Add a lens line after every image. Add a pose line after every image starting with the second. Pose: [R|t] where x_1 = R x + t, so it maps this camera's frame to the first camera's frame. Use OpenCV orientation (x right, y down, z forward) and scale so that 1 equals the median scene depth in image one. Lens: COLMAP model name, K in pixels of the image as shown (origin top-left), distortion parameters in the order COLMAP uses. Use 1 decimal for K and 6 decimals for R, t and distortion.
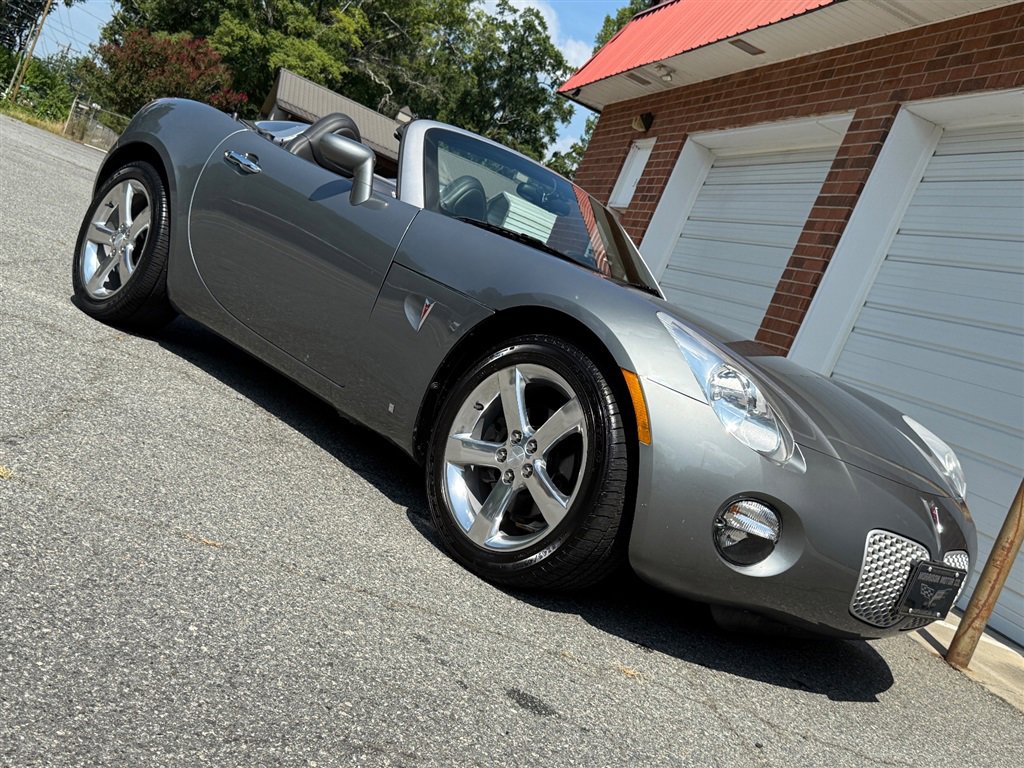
lens RADIAL K [[1159.1, 0, 521.4], [0, 1159.1, 388.1], [0, 0, 1]] dist [0.071470, 0.000000]
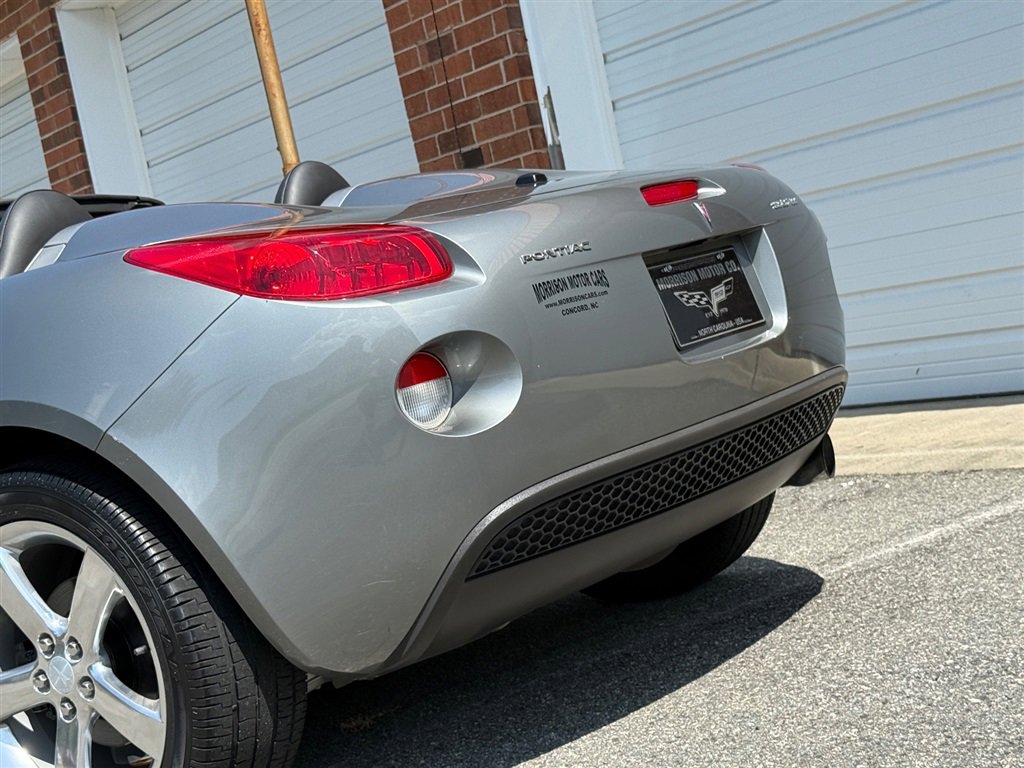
lens RADIAL K [[1763.3, 0, 544.9], [0, 1763.3, 371.9], [0, 0, 1]] dist [0.116455, 0.000000]
pose [[0.753791, -0.564050, 0.337116, 0.001312], [0.558799, 0.820162, 0.122792, 0.018372], [-0.345750, 0.095820, 0.933421, -0.330037]]
